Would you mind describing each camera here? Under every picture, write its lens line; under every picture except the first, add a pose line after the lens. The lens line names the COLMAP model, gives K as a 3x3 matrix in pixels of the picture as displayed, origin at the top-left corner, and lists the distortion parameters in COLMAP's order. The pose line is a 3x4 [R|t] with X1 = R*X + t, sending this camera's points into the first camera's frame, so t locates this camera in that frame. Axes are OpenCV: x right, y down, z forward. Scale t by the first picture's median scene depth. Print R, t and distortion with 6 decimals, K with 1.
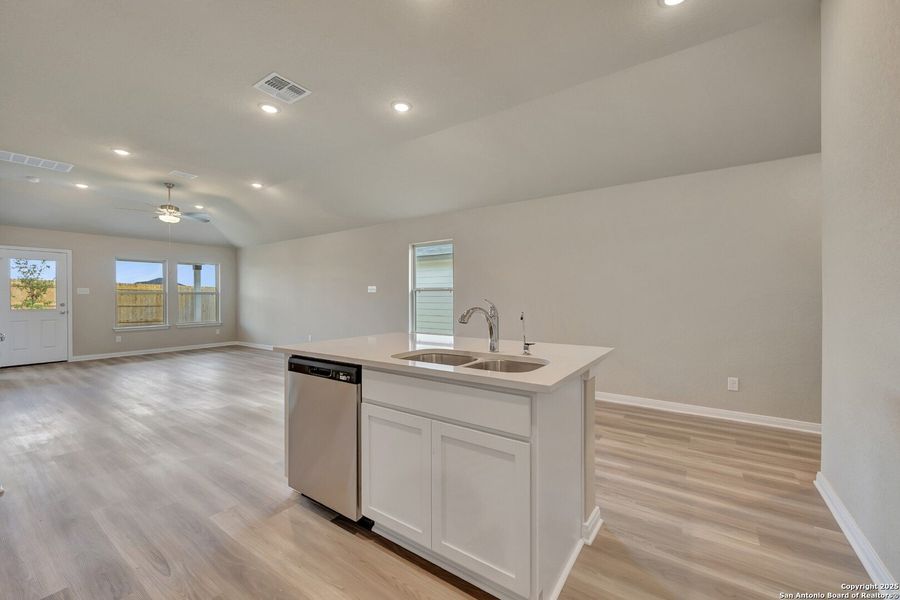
lens RADIAL K [[359.4, 0, 451.7], [0, 359.4, 301.1], [0, 0, 1]] dist [0.000682, 0.000122]
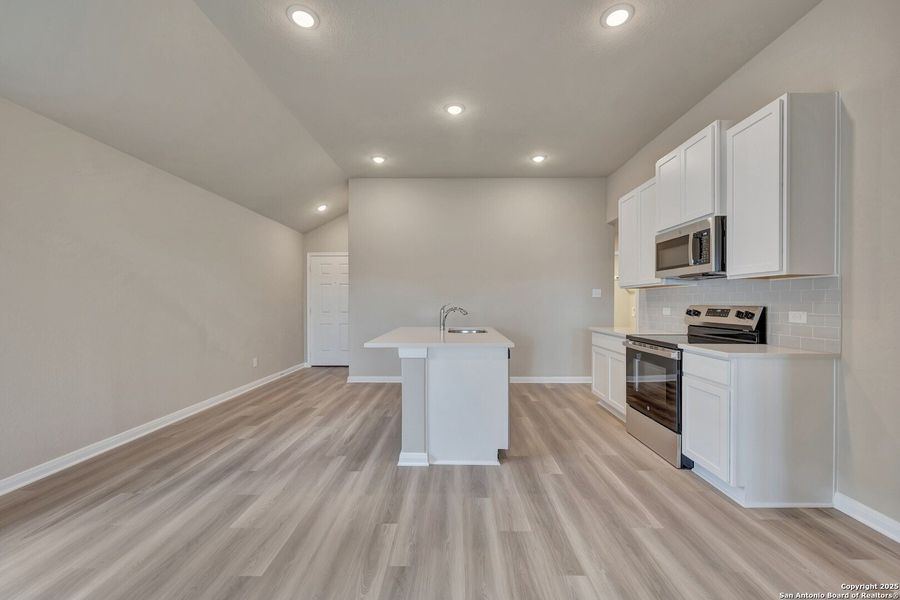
lens RADIAL K [[355.7, 0, 453.2], [0, 355.7, 297.2], [0, 0, 1]] dist [0.000404, -0.000171]
pose [[-0.569521, 0.014024, 0.821857, -0.429343], [0.005800, 0.999898, -0.013042, -0.004075], [-0.821956, -0.002661, -0.569544, 0.583608]]
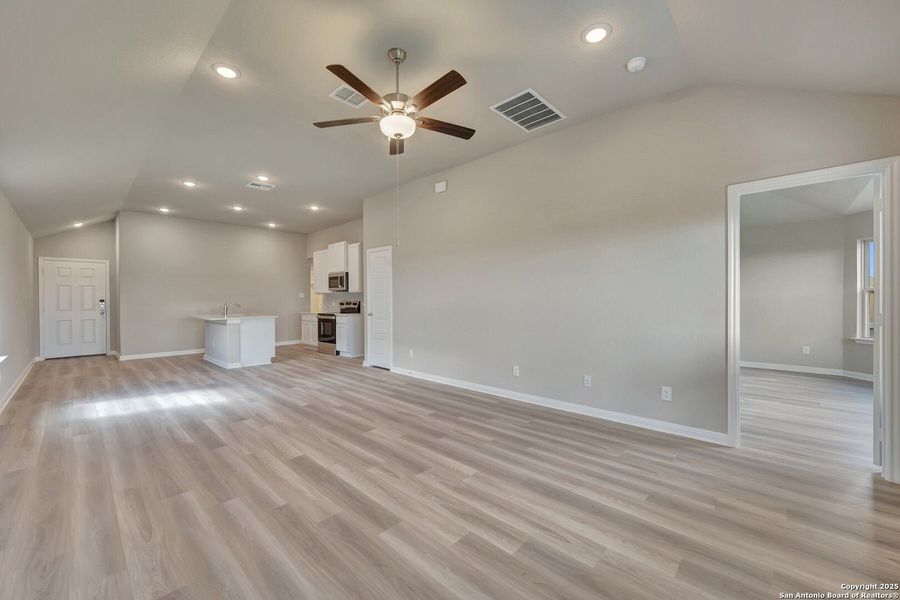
lens RADIAL K [[354.3, 0, 453.1], [0, 354.3, 299.9], [0, 0, 1]] dist [-0.000462, -0.000198]
pose [[-0.990552, 0.008193, 0.136892, -0.778439], [0.009687, 0.999901, 0.010253, -0.010373], [-0.136795, 0.011482, -0.990533, 1.228188]]
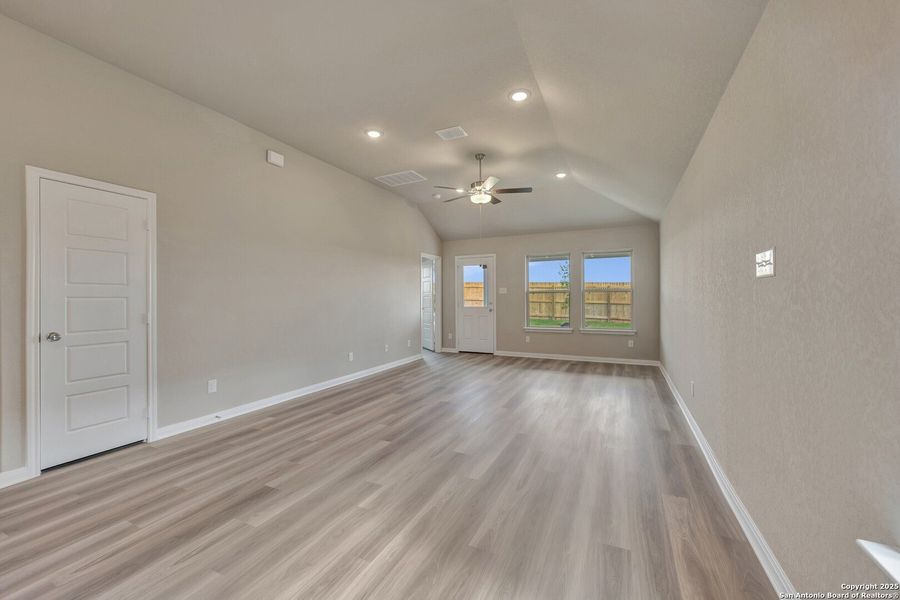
lens RADIAL K [[355.7, 0, 453.2], [0, 355.7, 297.2], [0, 0, 1]] dist [0.000404, -0.000171]
pose [[0.169184, 0.000863, -0.985584, -0.012131], [-0.004670, 0.999989, 0.000074, -0.007797], [0.985573, 0.004590, 0.169186, 0.685950]]
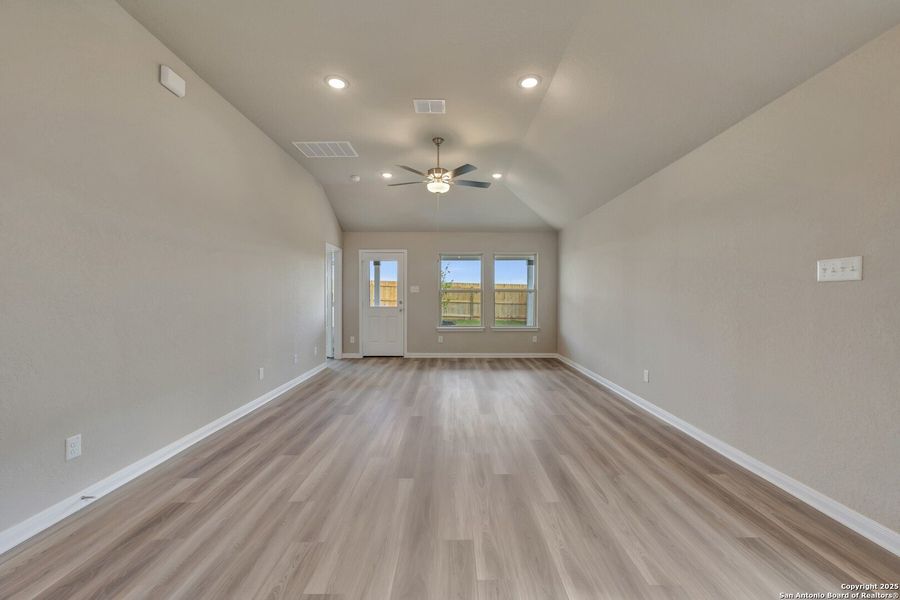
lens RADIAL K [[354.3, 0, 453.1], [0, 354.3, 299.9], [0, 0, 1]] dist [-0.000462, -0.000198]
pose [[0.579352, 0.011123, -0.815001, -0.153481], [-0.011123, 0.999922, 0.005740, -0.004815], [0.815001, 0.005739, 0.579430, 0.519033]]
